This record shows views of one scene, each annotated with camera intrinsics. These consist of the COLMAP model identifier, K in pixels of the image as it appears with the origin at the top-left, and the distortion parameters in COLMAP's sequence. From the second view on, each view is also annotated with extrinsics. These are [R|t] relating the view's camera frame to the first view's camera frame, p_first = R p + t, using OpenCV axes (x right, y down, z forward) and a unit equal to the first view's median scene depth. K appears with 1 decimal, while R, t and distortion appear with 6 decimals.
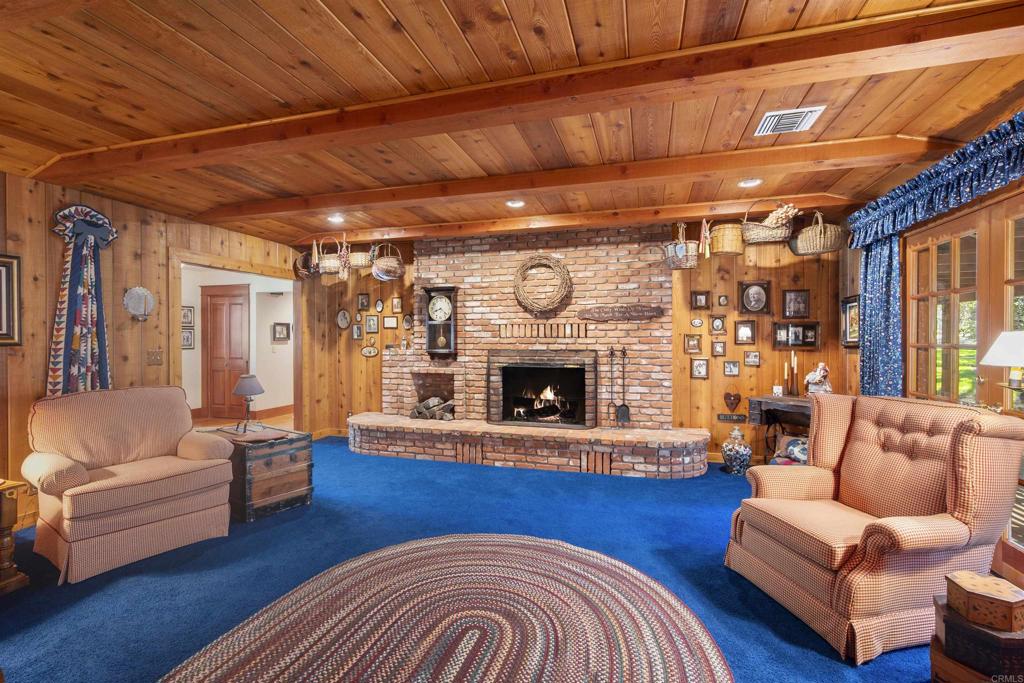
lens RADIAL K [[471.1, 0, 513.3], [0, 471.1, 340.9], [0, 0, 1]] dist [-0.000708, 0.000045]
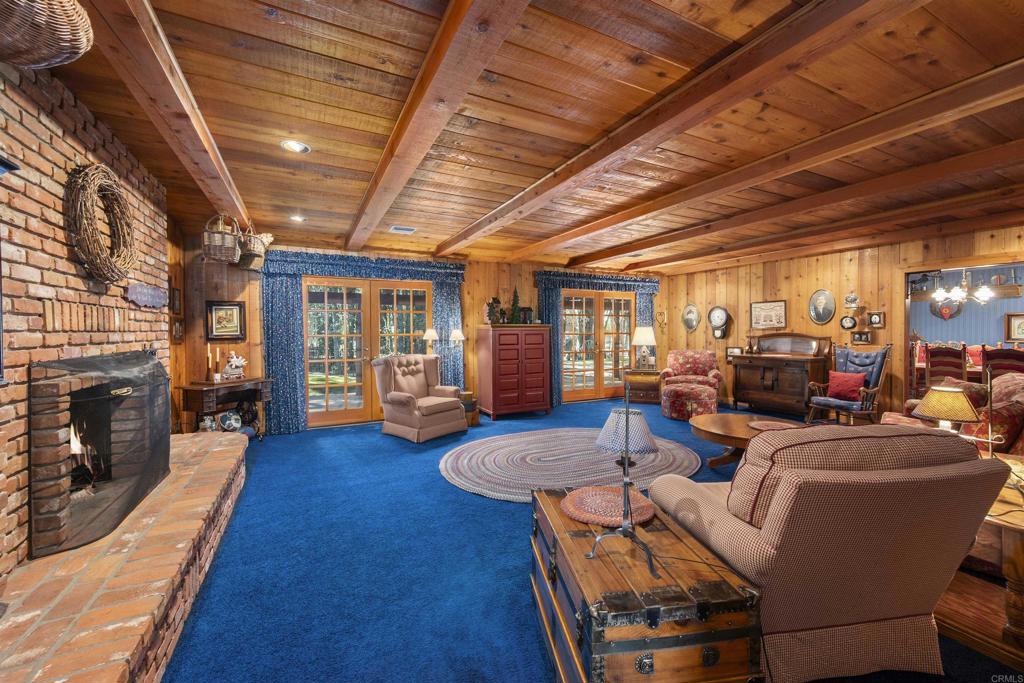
lens RADIAL K [[409.6, 0, 511.9], [0, 409.6, 337.5], [0, 0, 1]] dist [-0.000168, 0.000051]
pose [[-0.690454, -0.010784, 0.723296, -0.574286], [0.007068, 0.999741, 0.021652, -0.008376], [-0.723342, 0.020062, -0.690198, 1.002860]]
